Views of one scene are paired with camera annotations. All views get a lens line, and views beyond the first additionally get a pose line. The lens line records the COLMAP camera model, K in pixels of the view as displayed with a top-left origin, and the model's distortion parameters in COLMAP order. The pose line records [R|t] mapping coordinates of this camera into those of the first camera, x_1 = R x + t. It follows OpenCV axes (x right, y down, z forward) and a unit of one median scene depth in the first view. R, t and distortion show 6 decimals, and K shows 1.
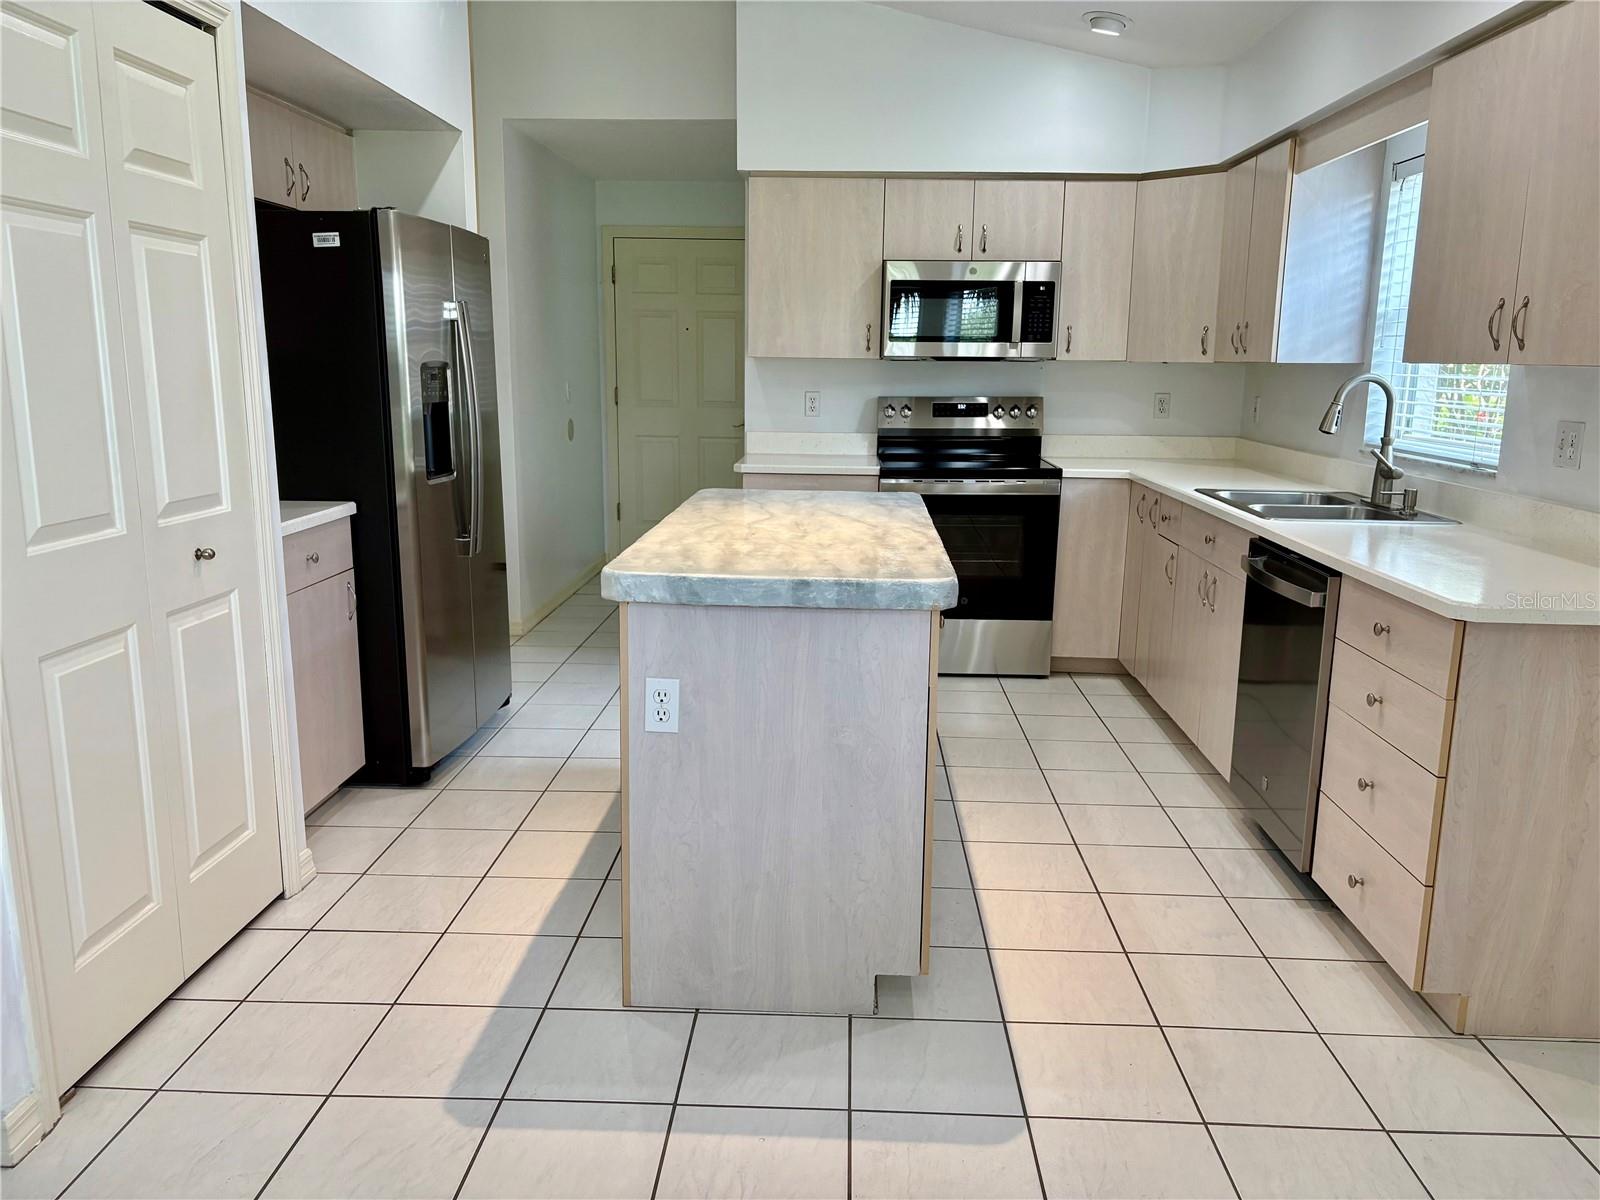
lens RADIAL K [[1214.7, 0, 795.2], [0, 1214.7, 609.0], [0, 0, 1]] dist [0.028971, -0.015095]
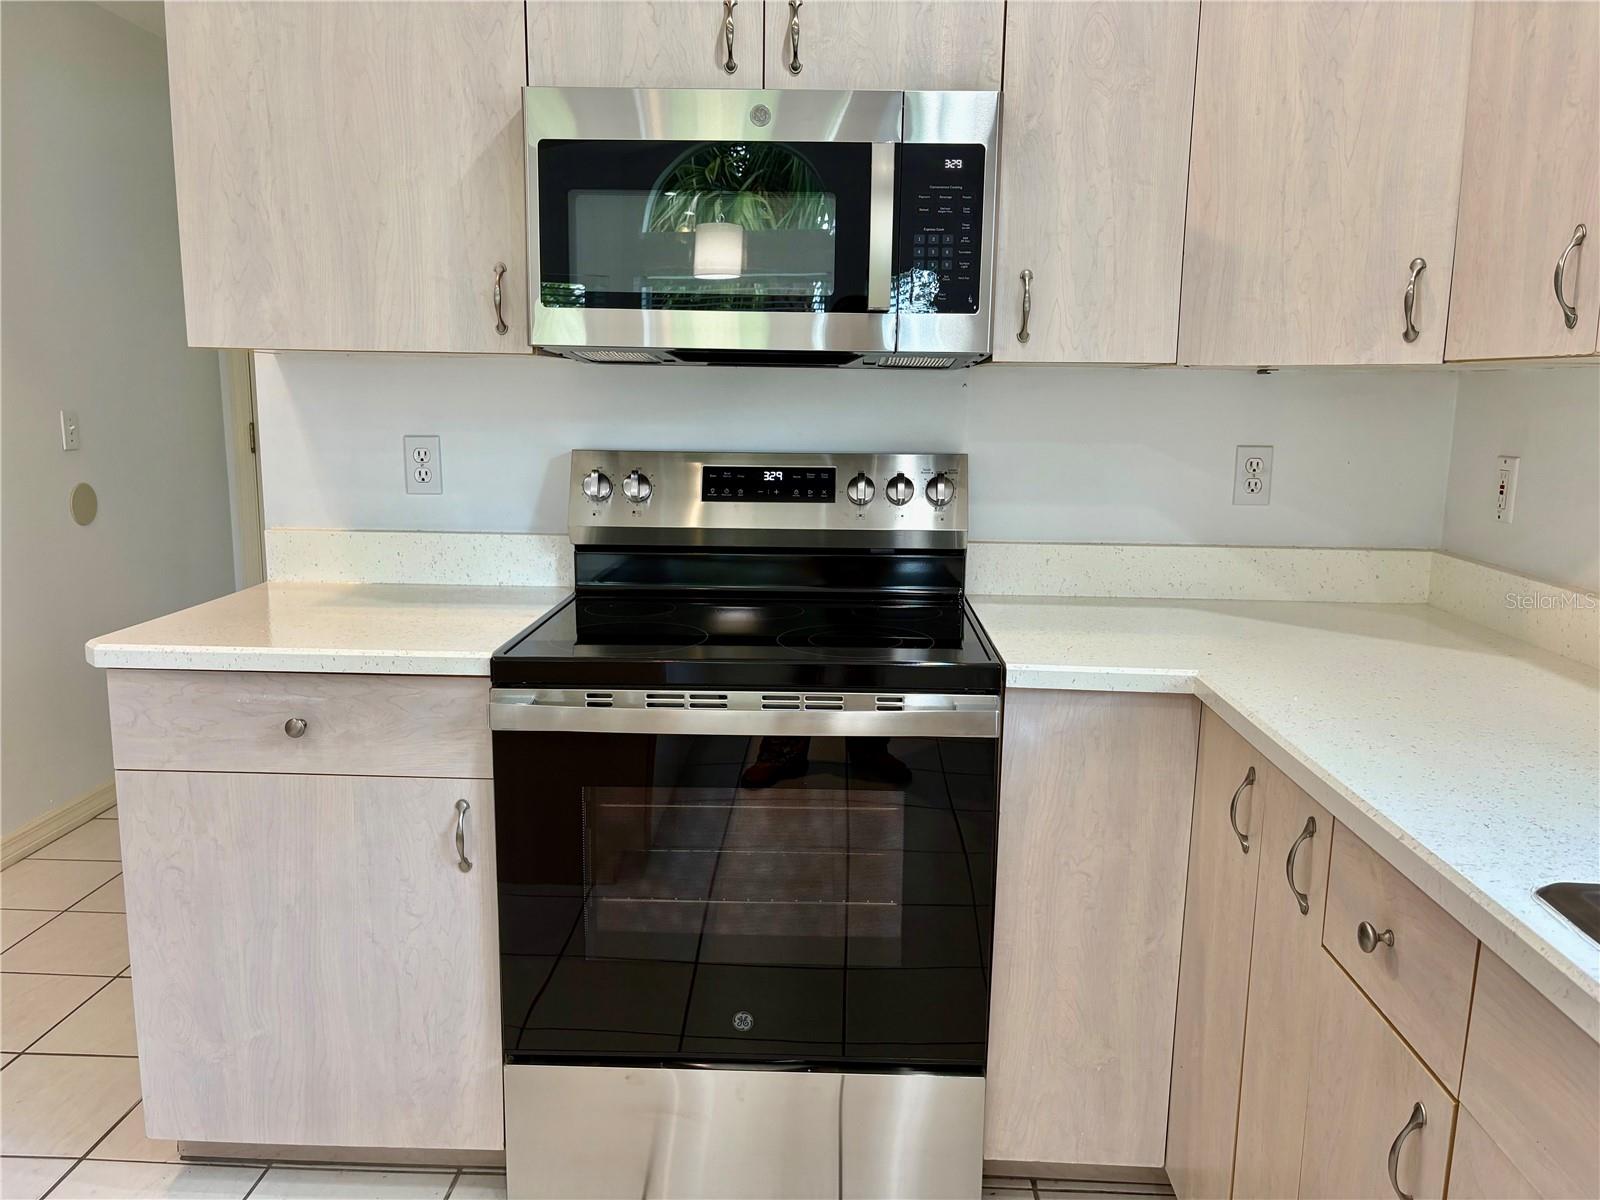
lens RADIAL K [[1214.7, 0, 803.1], [0, 1214.7, 592.1], [0, 0, 1]] dist [0.028971, -0.015095]
pose [[0.999936, 0.002876, 0.010919, 0.152642], [-0.002425, 0.999149, -0.041165, -0.117498], [-0.011029, 0.041136, 0.999093, 0.629264]]
